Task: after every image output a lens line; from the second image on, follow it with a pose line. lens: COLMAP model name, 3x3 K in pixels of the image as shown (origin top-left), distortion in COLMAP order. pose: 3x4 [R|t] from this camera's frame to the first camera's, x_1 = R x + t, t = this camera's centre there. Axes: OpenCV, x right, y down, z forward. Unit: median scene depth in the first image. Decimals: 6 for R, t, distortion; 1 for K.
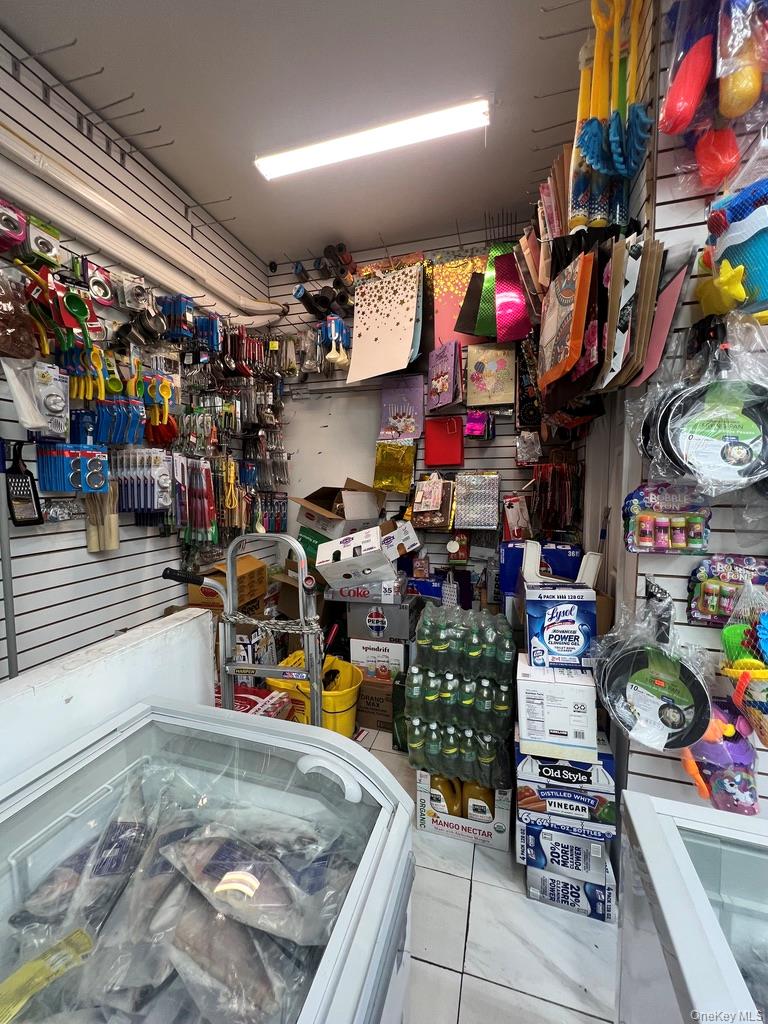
lens RADIAL K [[409.9, 0, 384.0], [0, 409.9, 512.0], [0, 0, 1]] dist [-0.000622, -0.000364]
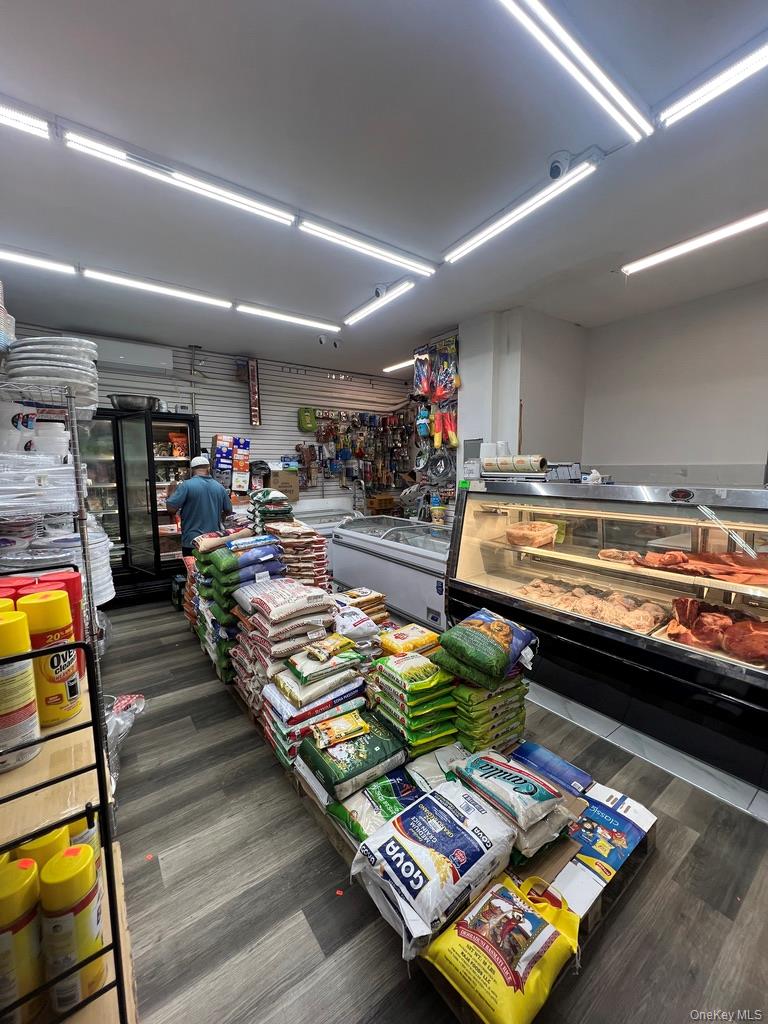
lens RADIAL K [[409.9, 0, 384.0], [0, 409.9, 512.0], [0, 0, 1]] dist [-0.000622, -0.000364]
pose [[0.798897, 0.061616, -0.598304, 1.833856], [-0.035989, 0.997854, 0.054707, 0.101662], [0.600390, -0.022173, 0.799400, -1.744015]]
